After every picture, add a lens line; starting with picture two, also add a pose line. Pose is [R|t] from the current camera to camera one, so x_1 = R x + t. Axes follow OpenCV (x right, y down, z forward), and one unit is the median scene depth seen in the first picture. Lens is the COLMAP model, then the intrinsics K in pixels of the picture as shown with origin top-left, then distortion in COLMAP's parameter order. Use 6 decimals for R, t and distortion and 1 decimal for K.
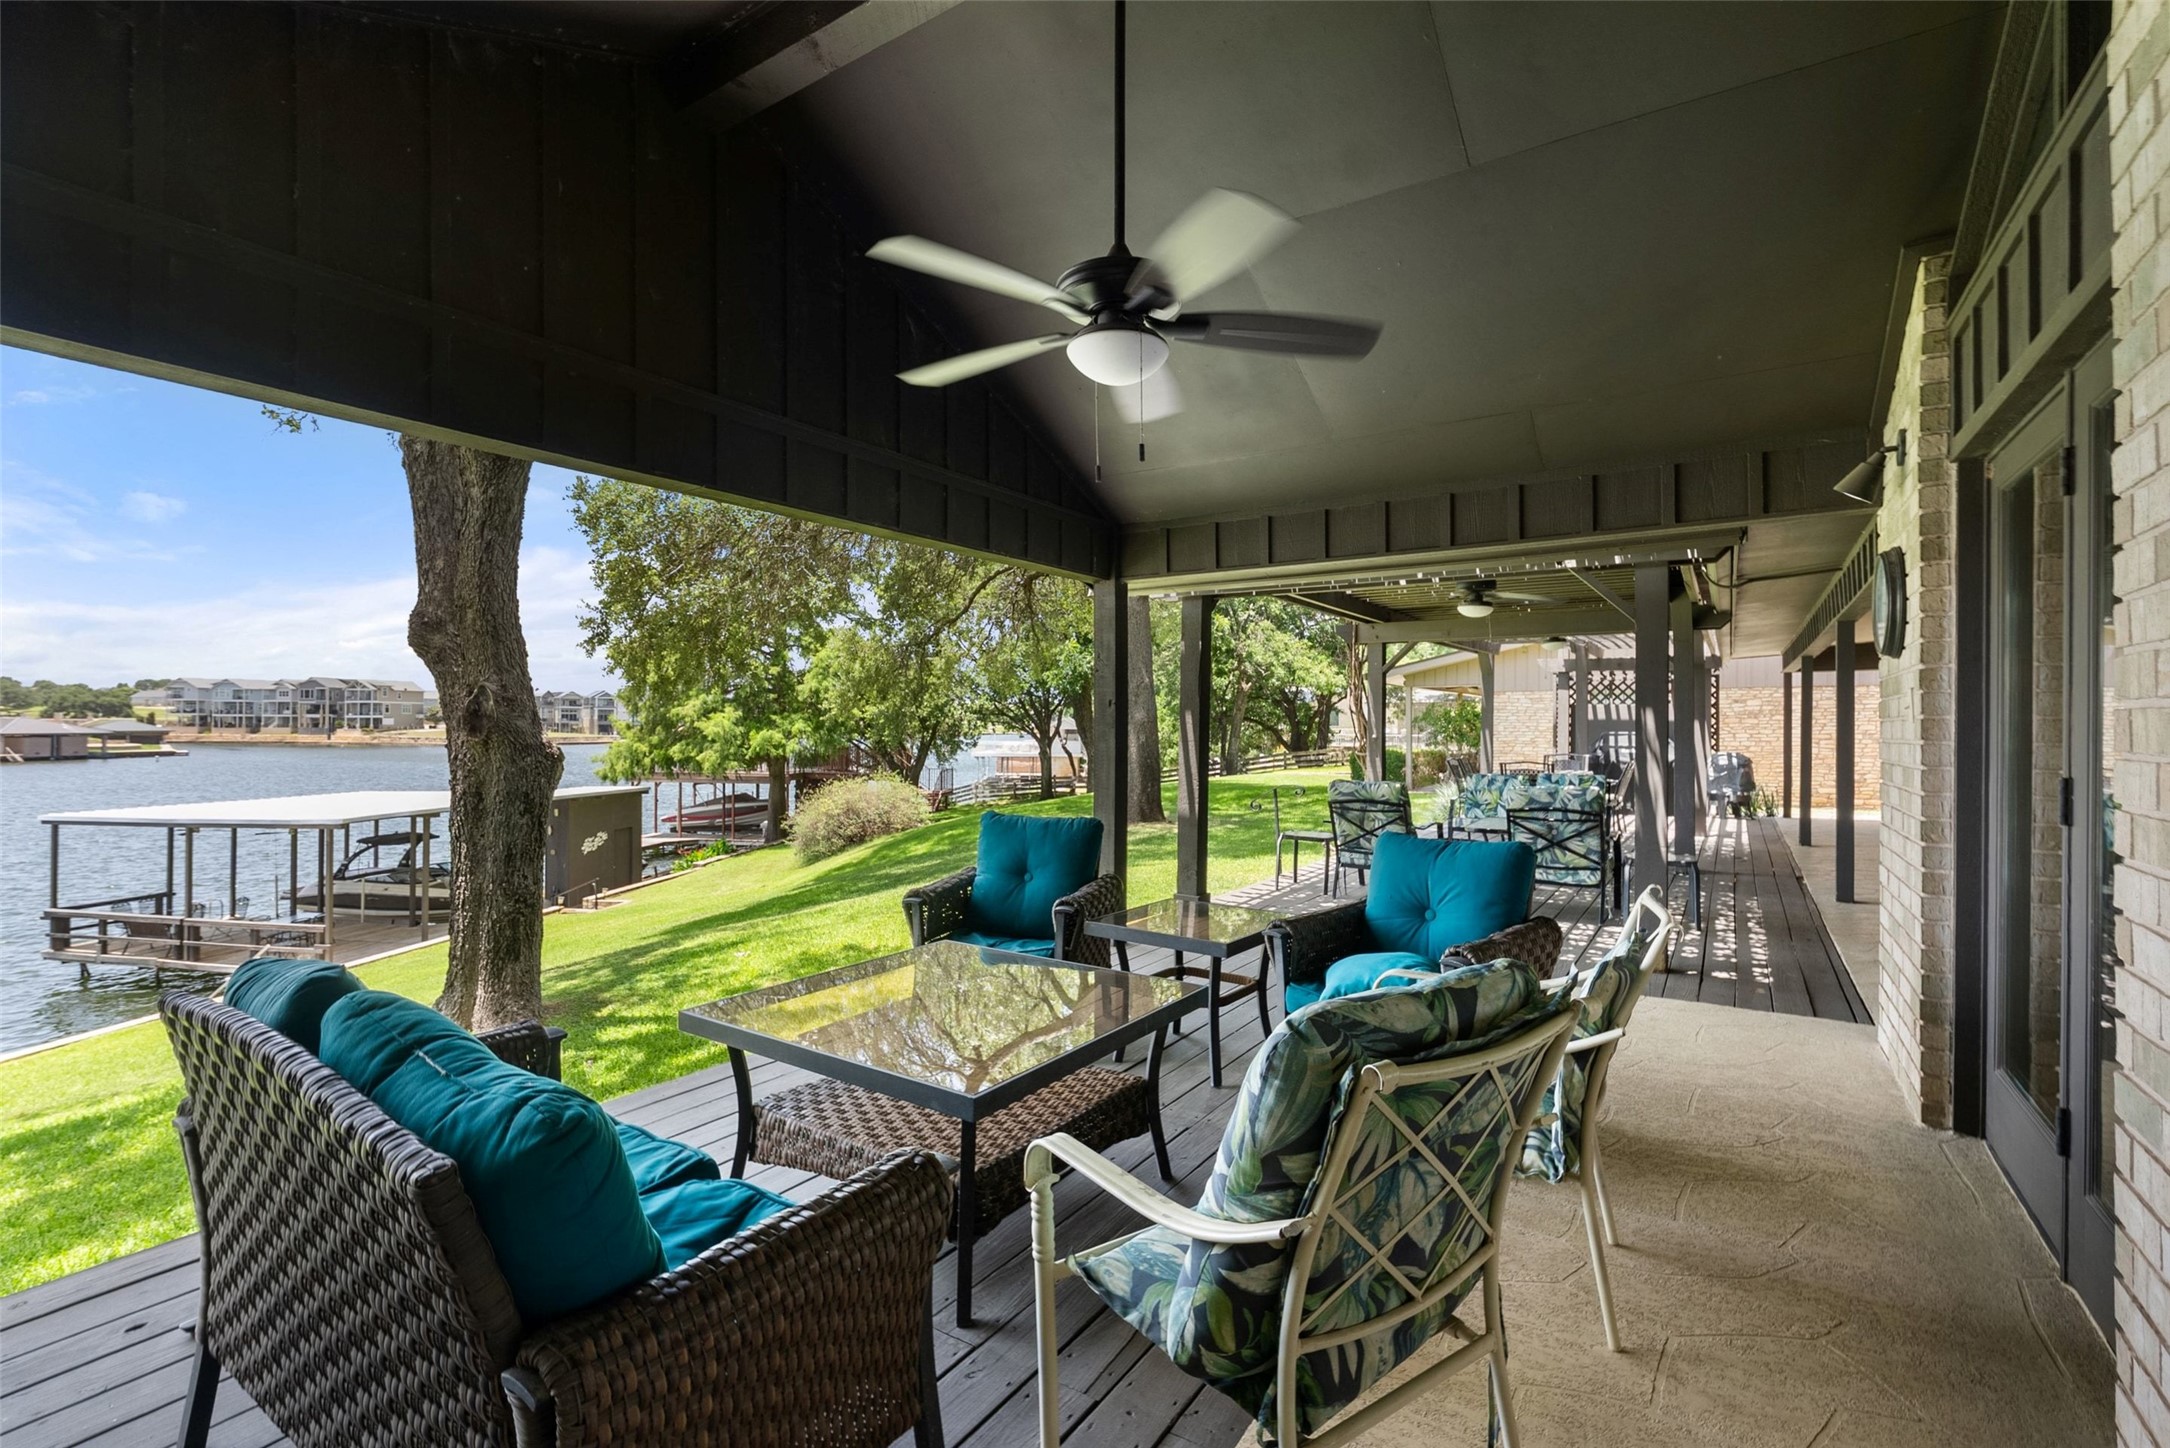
lens RADIAL K [[971.8, 0, 1077.4], [0, 971.8, 718.6], [0, 0, 1]] dist [-0.001501, 0.000329]
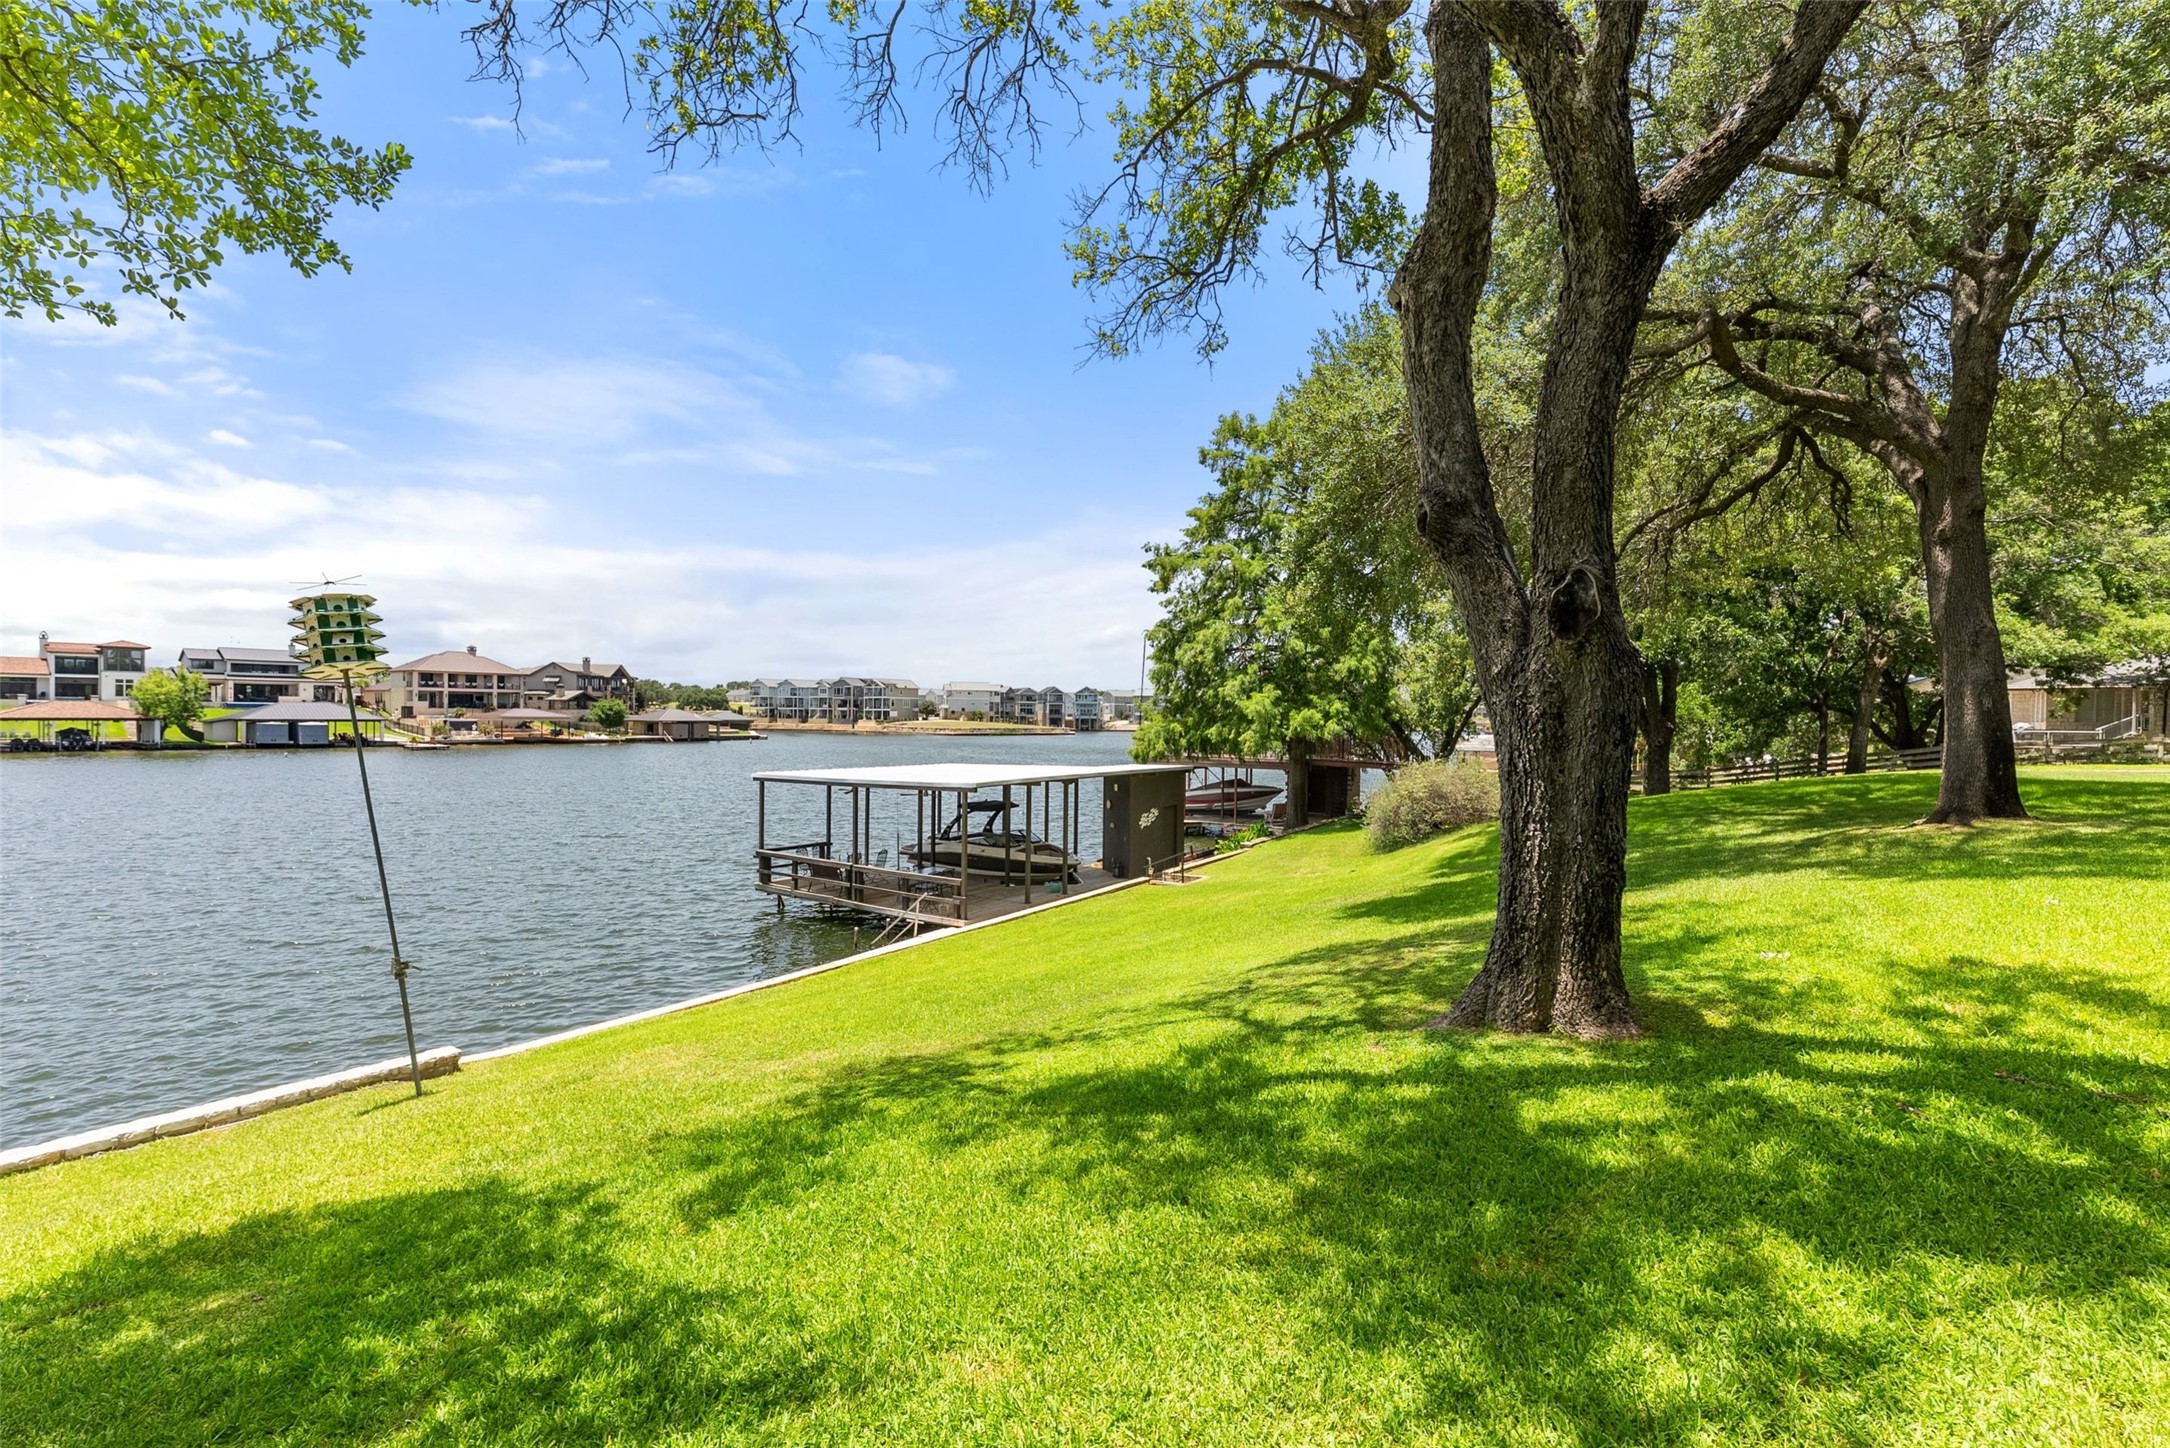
lens RADIAL K [[971.8, 0, 1076.9], [0, 971.8, 726.8], [0, 0, 1]] dist [-0.001501, 0.000329]
pose [[0.912179, 0.008606, -0.409701, -0.131221], [-0.003251, 0.999900, 0.013765, 0.015568], [0.409778, -0.011224, 0.912116, 0.031237]]
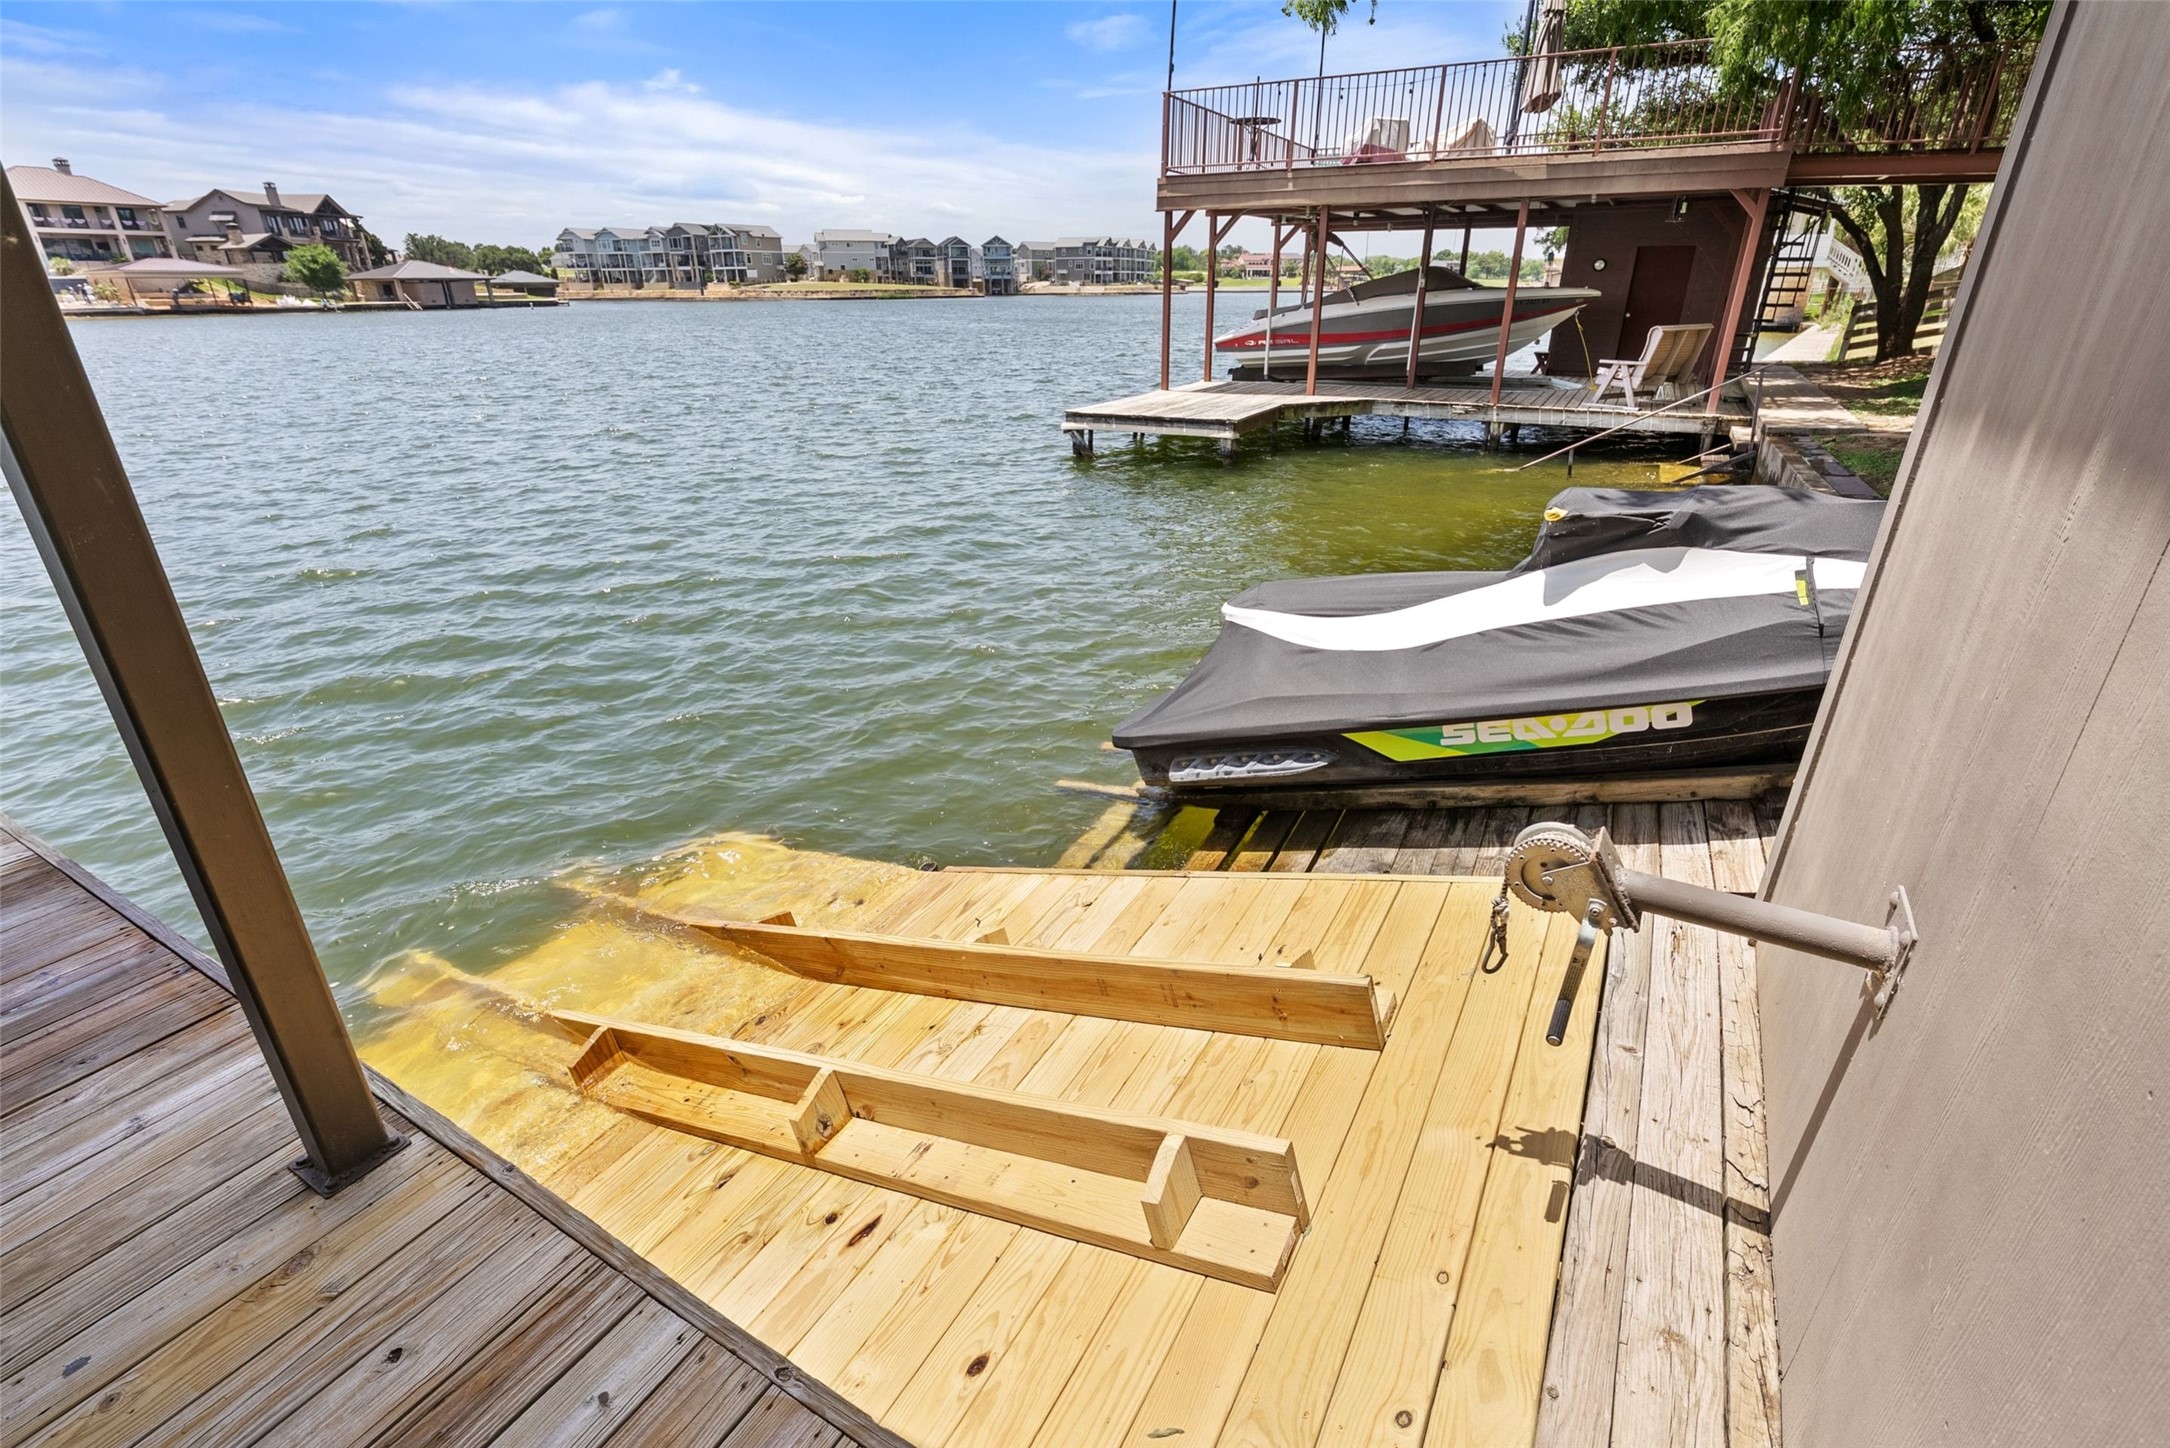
lens RADIAL K [[1003.6, 0, 1083.4], [0, 1003.6, 729.4], [0, 0, 1]] dist [-0.007263, 0.003055]
pose [[0.944209, 0.123865, -0.305166, -0.496975], [0.012169, 0.912828, 0.408163, 0.119097], [0.329121, -0.389105, 0.860393, 0.873241]]
